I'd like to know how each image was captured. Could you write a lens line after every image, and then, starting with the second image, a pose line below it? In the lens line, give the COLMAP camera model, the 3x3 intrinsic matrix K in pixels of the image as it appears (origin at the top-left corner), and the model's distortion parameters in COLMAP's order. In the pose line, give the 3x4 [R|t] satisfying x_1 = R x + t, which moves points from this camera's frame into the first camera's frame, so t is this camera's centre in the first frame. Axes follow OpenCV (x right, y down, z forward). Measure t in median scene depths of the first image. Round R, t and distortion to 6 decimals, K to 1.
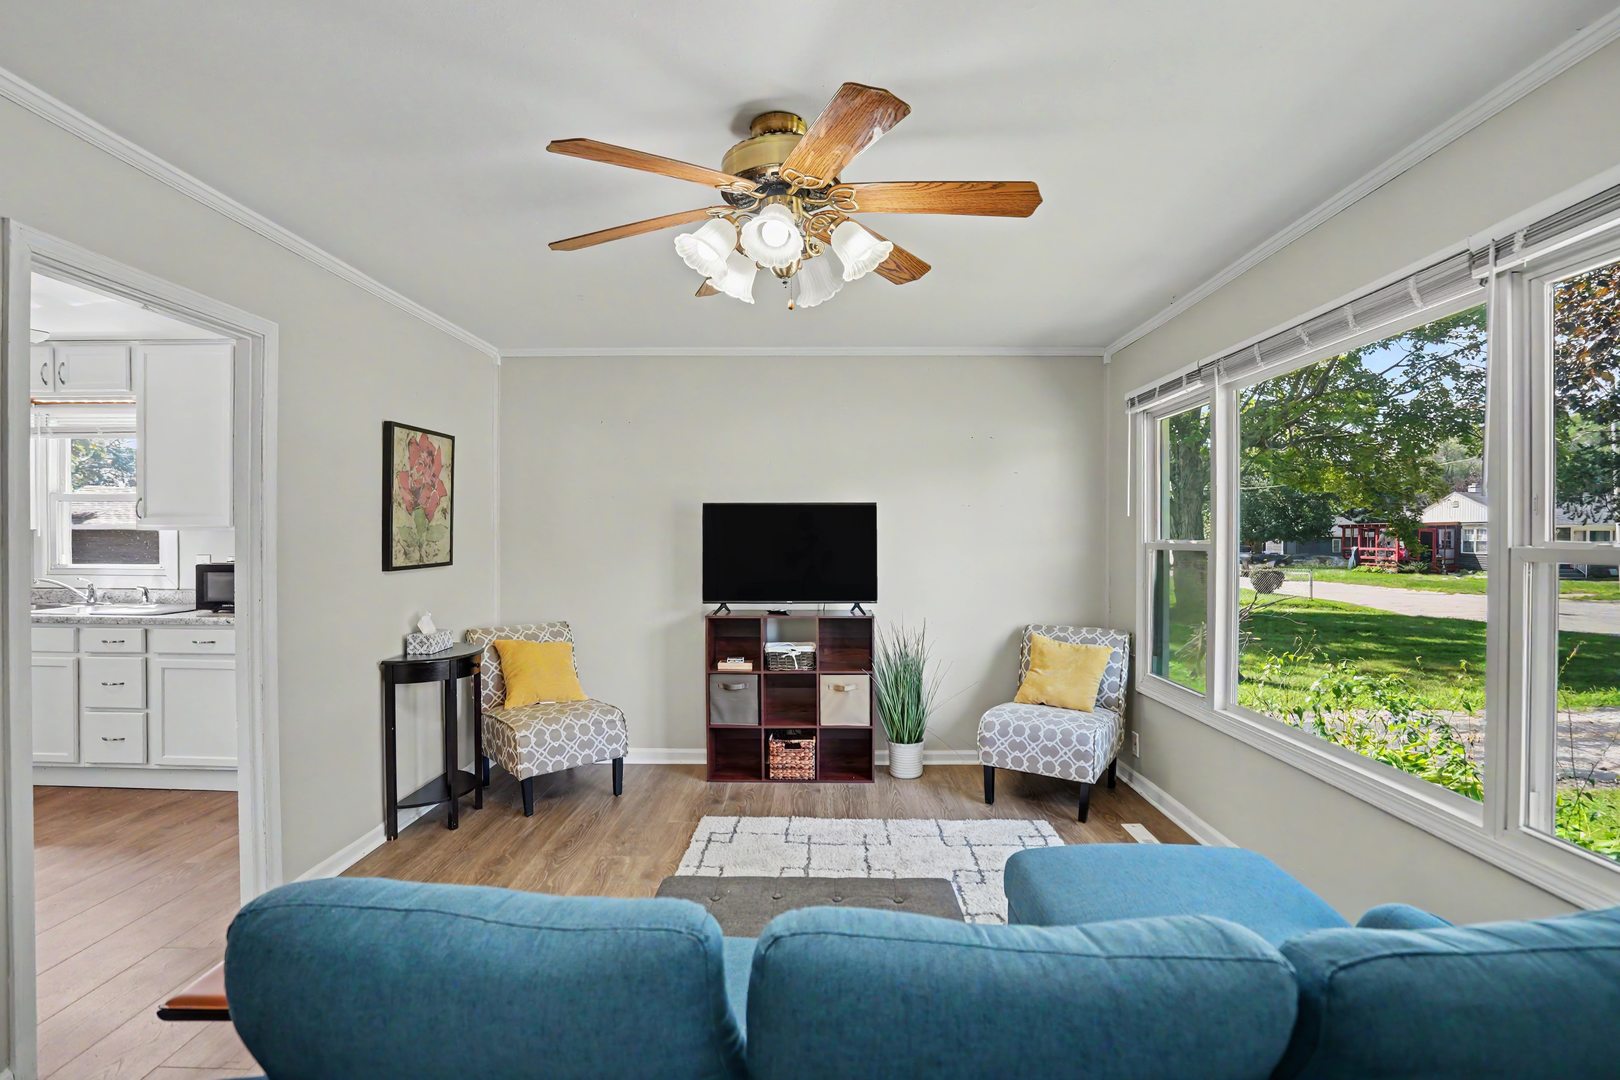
lens RADIAL K [[749.3, 0, 809.9], [0, 749.3, 536.4], [0, 0, 1]] dist [-0.059312, 0.020677]
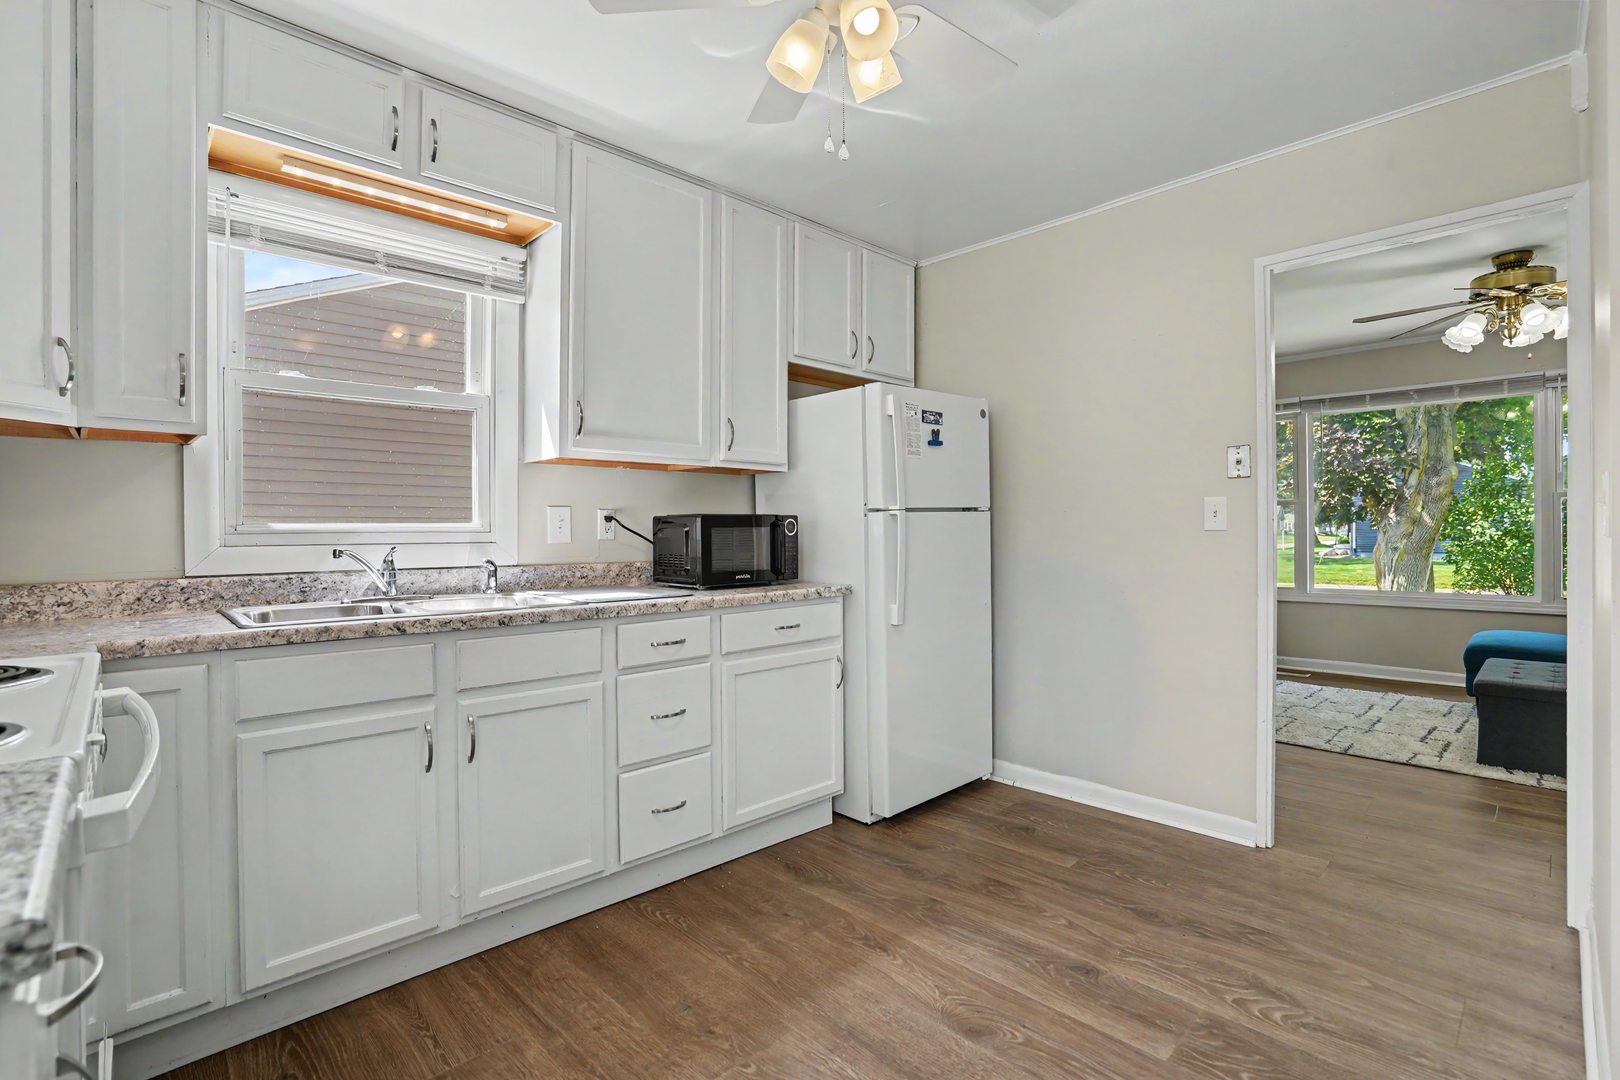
lens RADIAL K [[749.3, 0, 809.9], [0, 749.3, 536.4], [0, 0, 1]] dist [-0.059312, 0.020677]
pose [[0.707055, -0.013489, 0.707030, -1.248135], [0.012082, 0.999903, 0.006993, 0.053915], [-0.707056, 0.003598, 0.707149, 0.464481]]
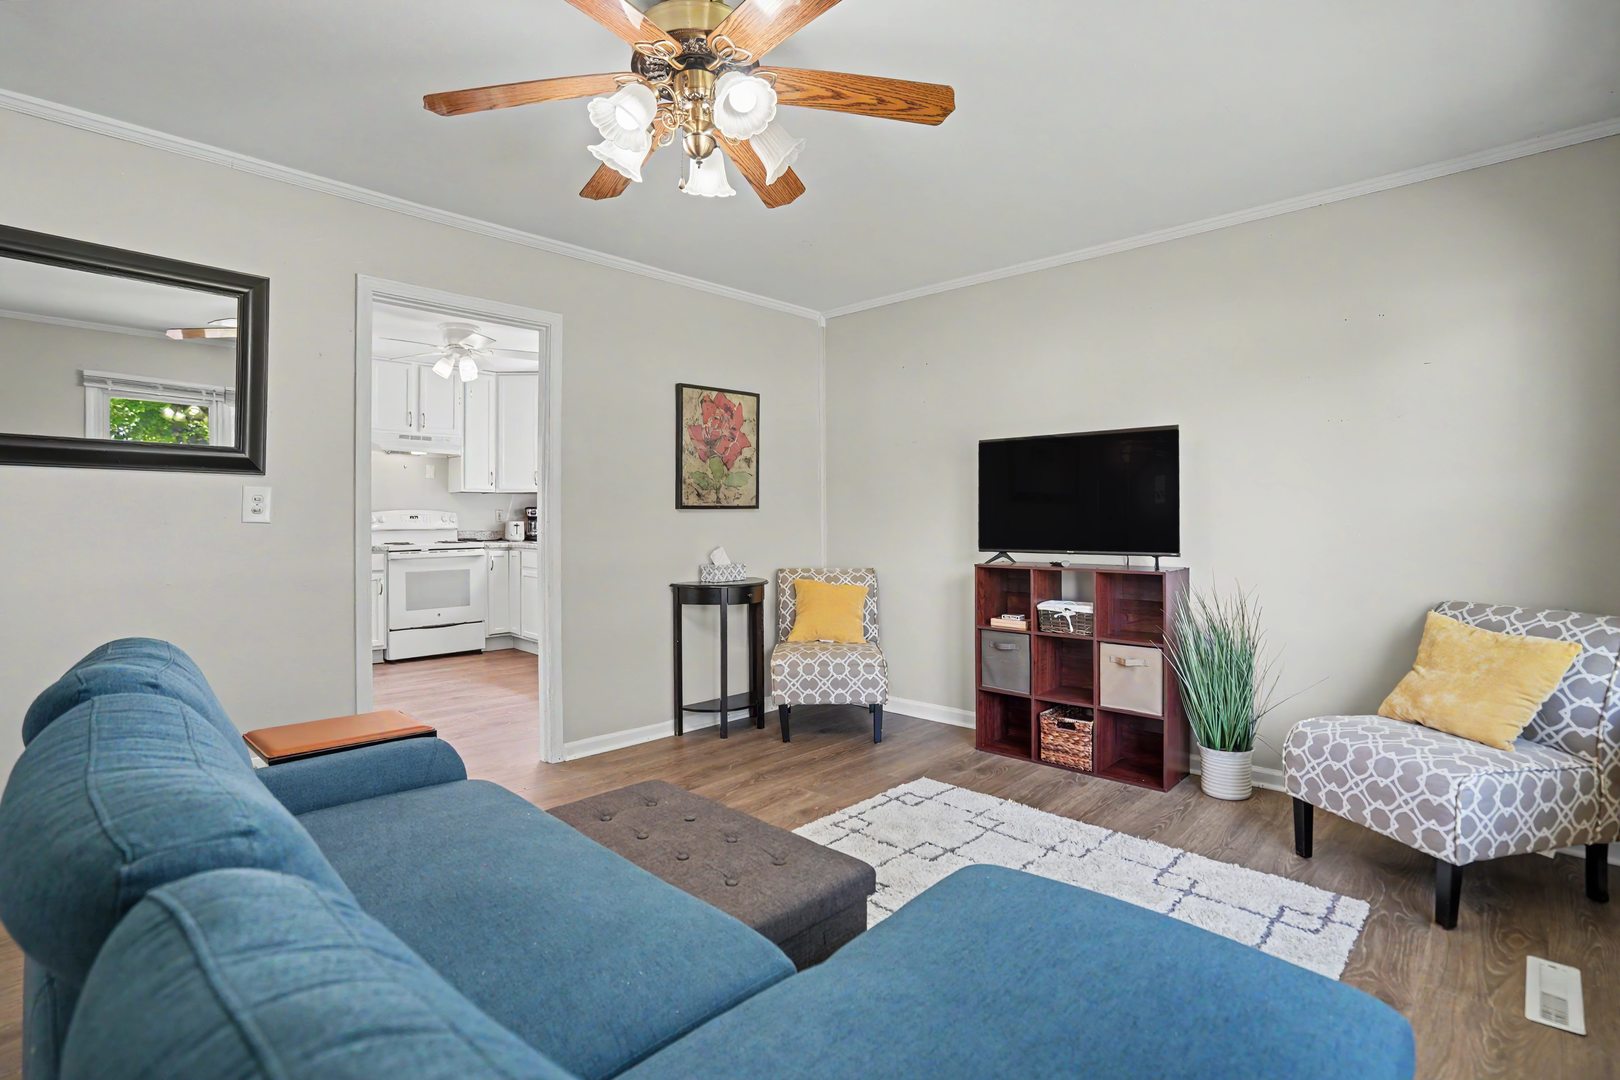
lens RADIAL K [[764.4, 0, 812.6], [0, 764.4, 512.2], [0, 0, 1]] dist [-0.065219, 0.025268]
pose [[0.735572, -0.006634, -0.677414, 0.345730], [0.001194, 0.999963, -0.008496, 0.051721], [0.677446, 0.005441, 0.735553, 0.194127]]
